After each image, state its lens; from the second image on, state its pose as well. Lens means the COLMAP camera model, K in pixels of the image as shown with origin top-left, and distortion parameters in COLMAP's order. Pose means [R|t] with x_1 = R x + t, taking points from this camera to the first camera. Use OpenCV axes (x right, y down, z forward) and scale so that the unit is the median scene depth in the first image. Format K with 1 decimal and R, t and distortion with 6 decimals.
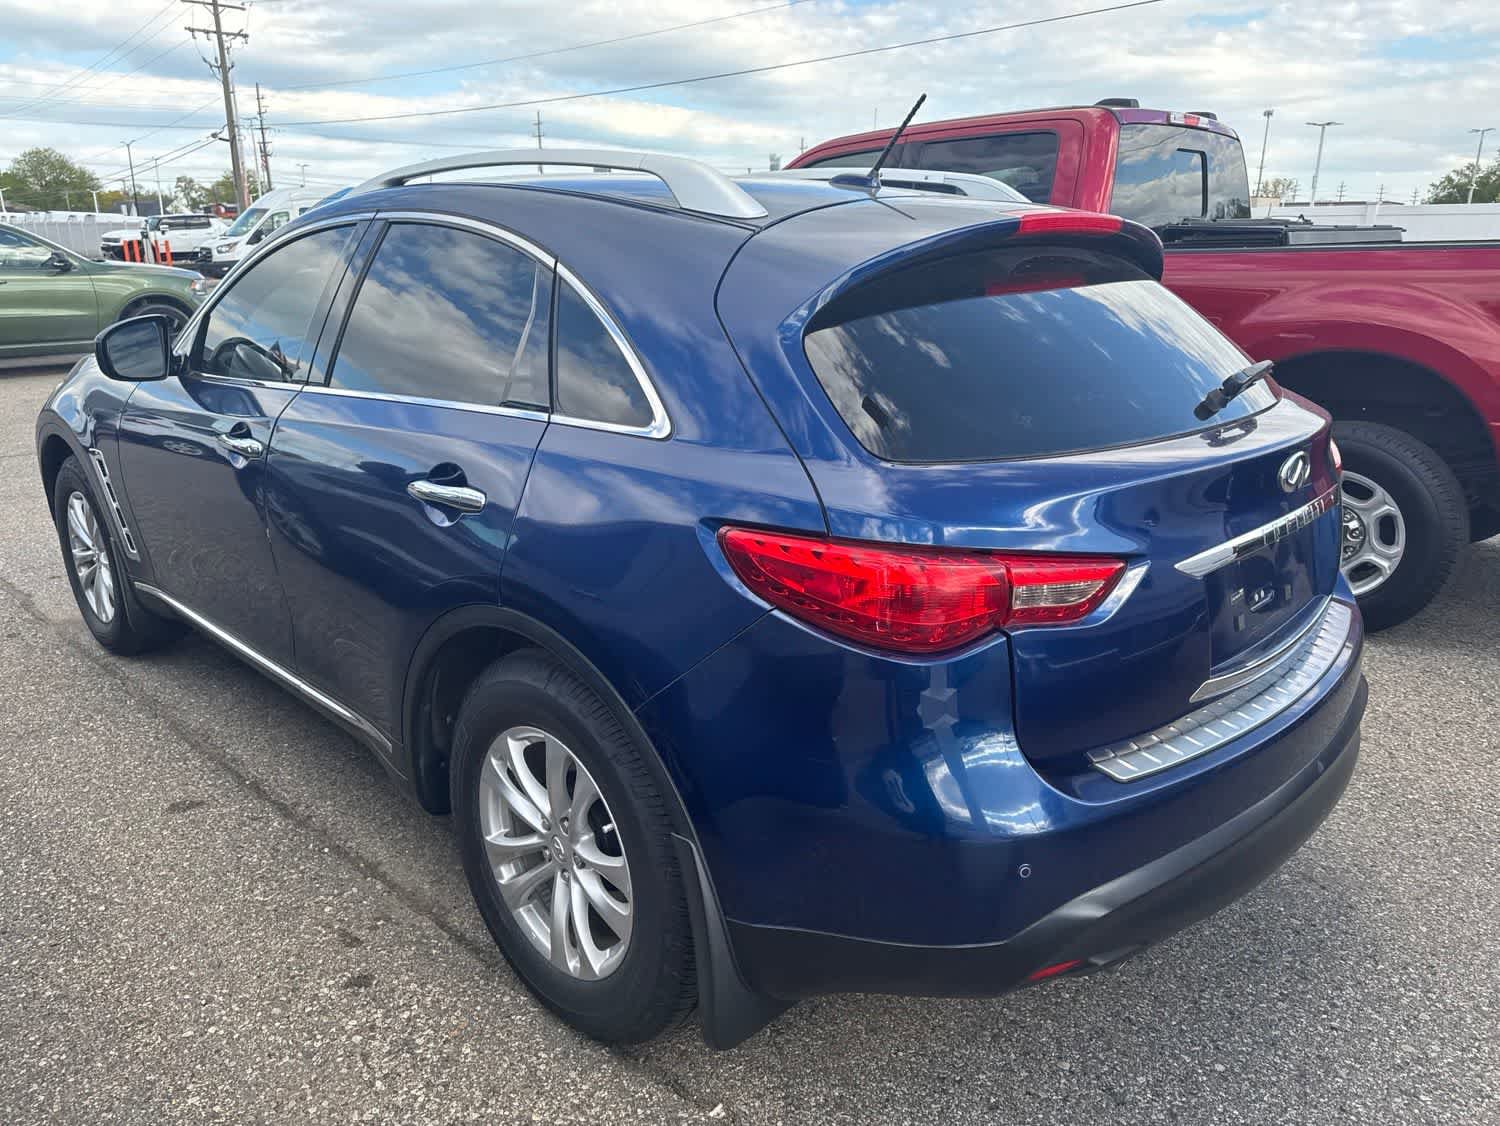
lens RADIAL K [[1063.7, 0, 740.6], [0, 1063.7, 564.4], [0, 0, 1]] dist [0.021675, -0.021127]
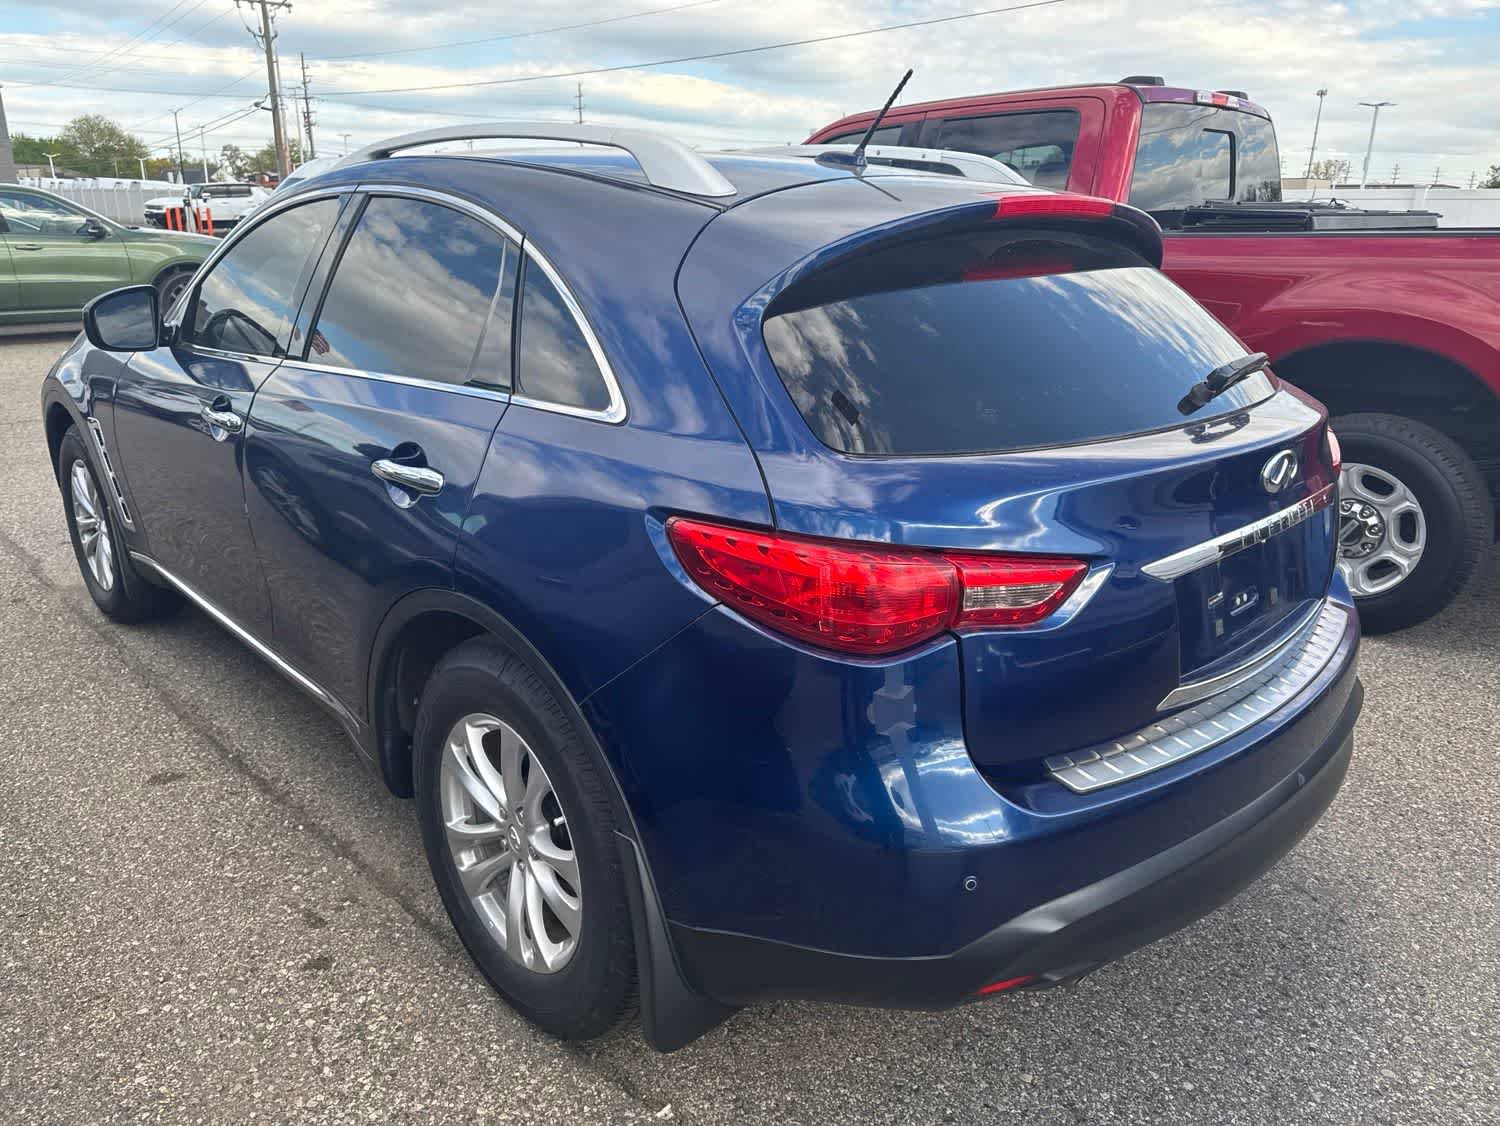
lens RADIAL K [[1063.7, 0, 738.9], [0, 1063.7, 553.2], [0, 0, 1]] dist [0.021675, -0.021127]
pose [[0.999259, 0.023233, -0.030686, 0.041503], [-0.022871, 0.999665, 0.012095, -0.008605], [0.030957, -0.011384, 0.999456, 0.019225]]
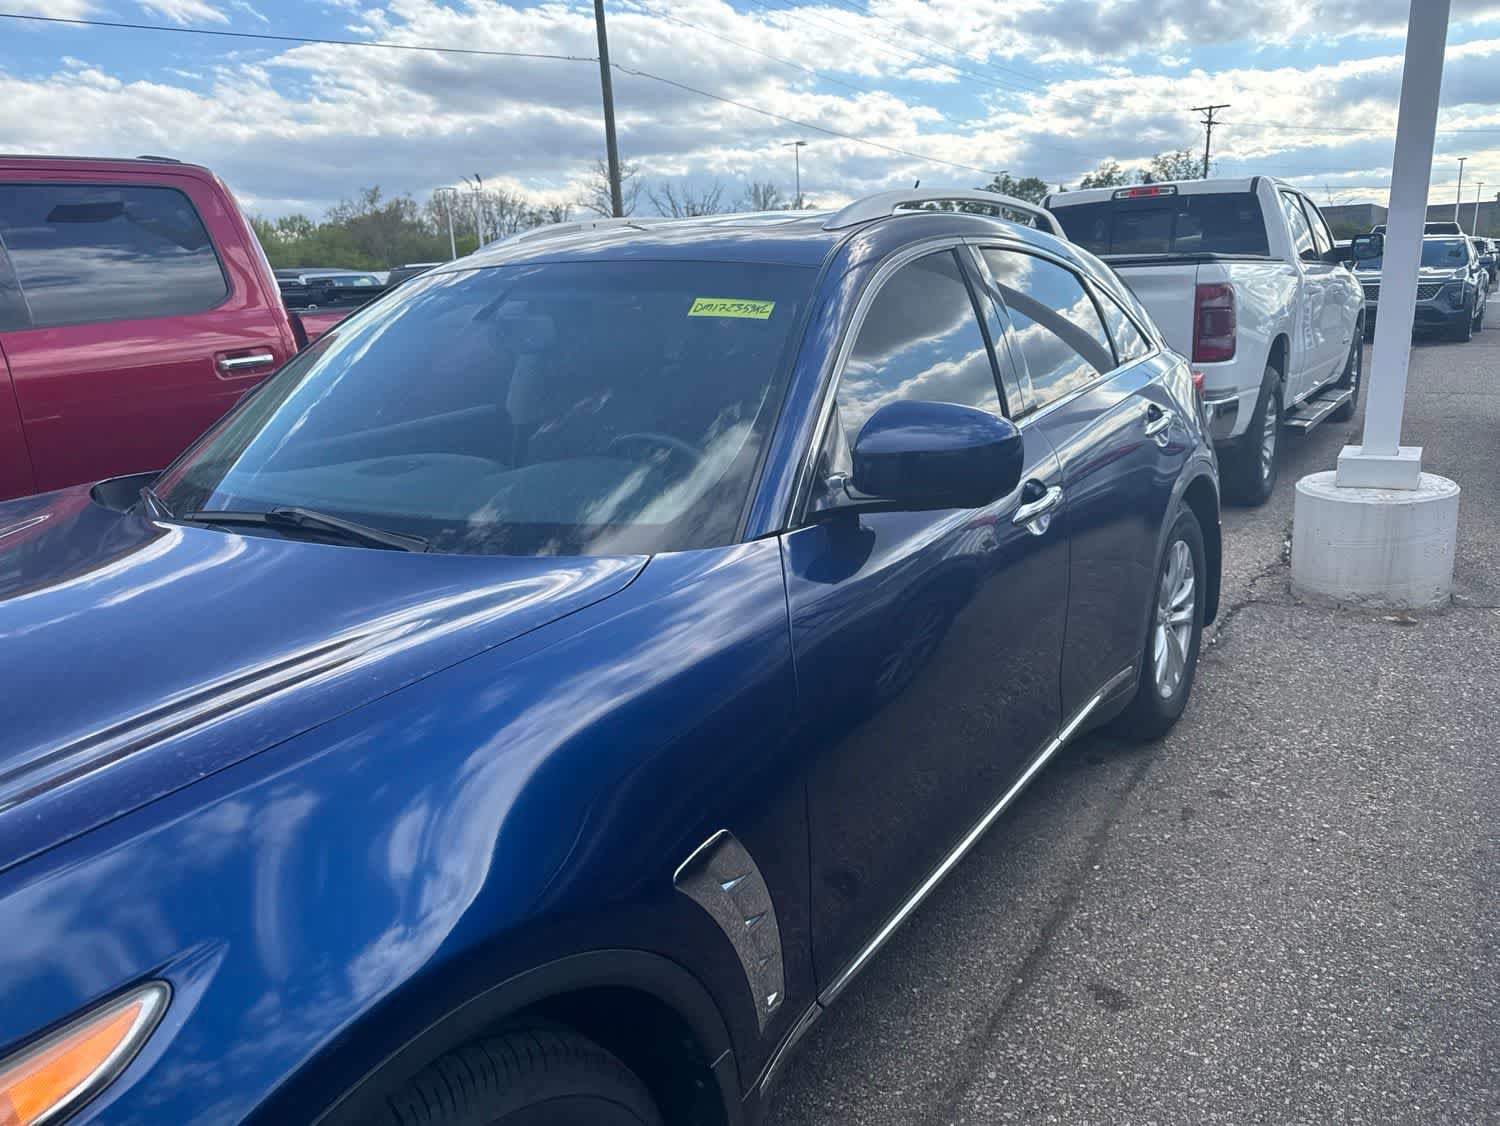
lens RADIAL K [[1063.7, 0, 738.9], [0, 1063.7, 550.2], [0, 0, 1]] dist [0.021675, -0.021127]
pose [[-0.165795, -0.236291, 0.957433, -1.122787], [0.342394, 0.896681, 0.280588, -0.358314], [-0.924813, 0.374340, -0.067760, 1.172425]]
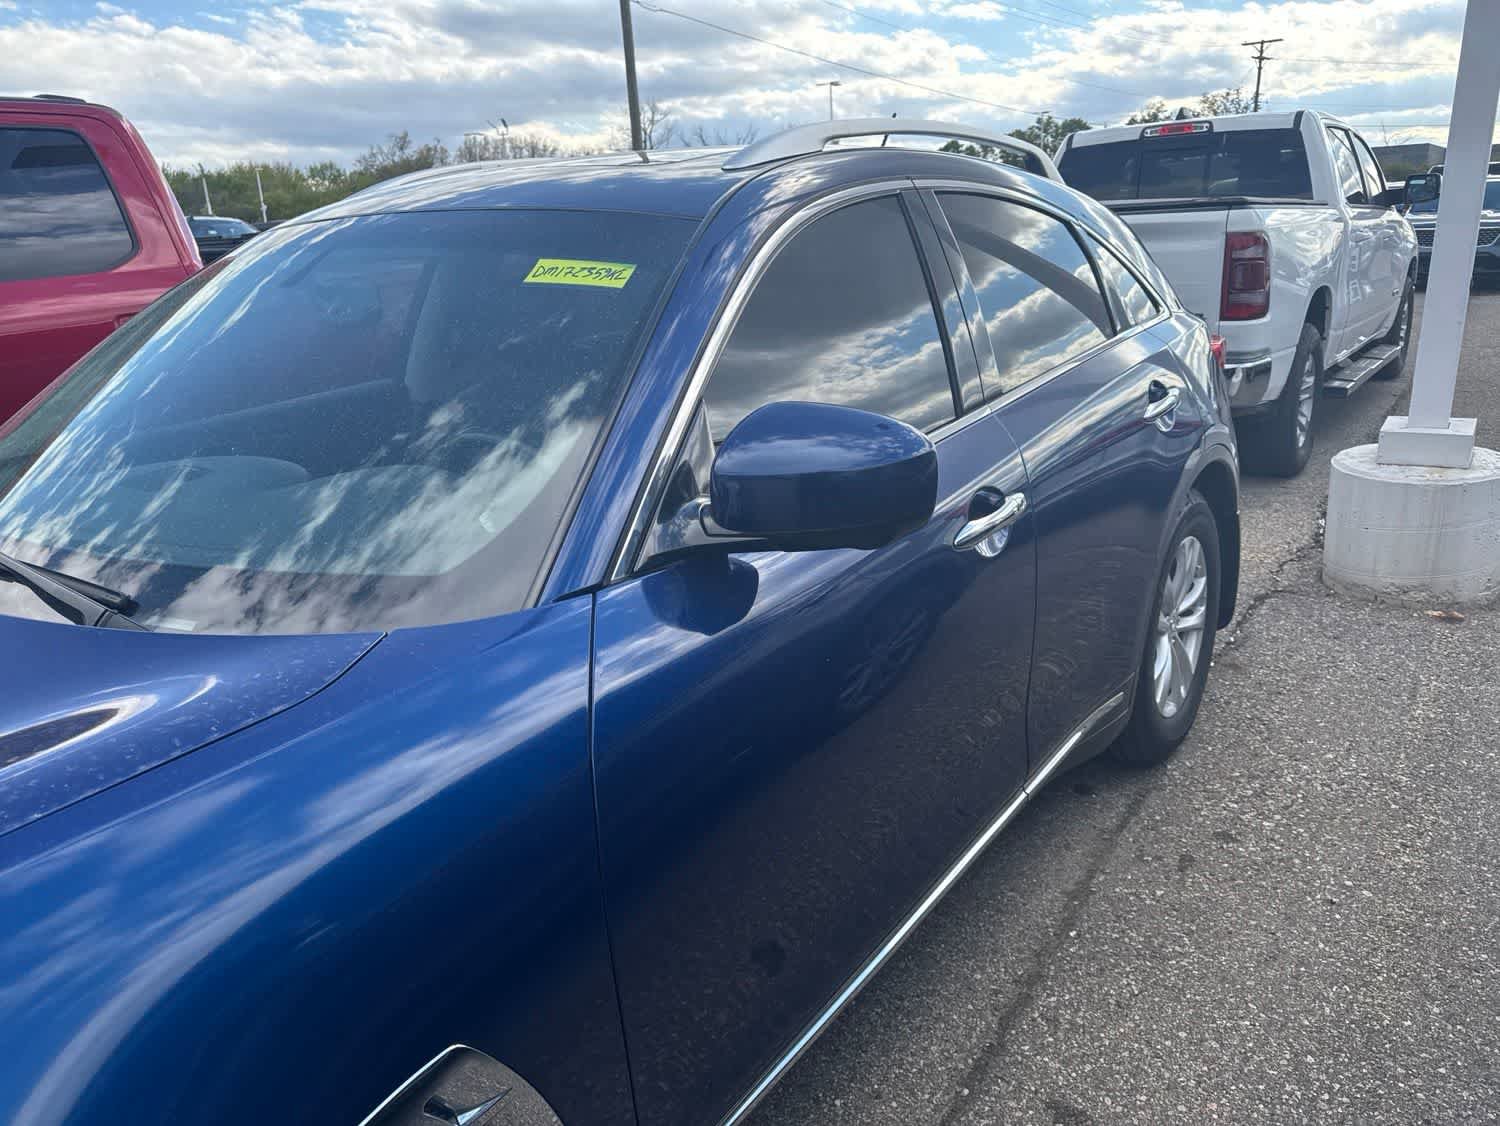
lens RADIAL K [[1063.7, 0, 749.4], [0, 1063.7, 554.7], [0, 0, 1]] dist [0.021675, -0.021127]
pose [[-0.142903, -0.284294, 0.948027, -0.986022], [0.348346, 0.882123, 0.317039, -0.324522], [-0.926409, 0.375547, -0.027025, 1.063797]]
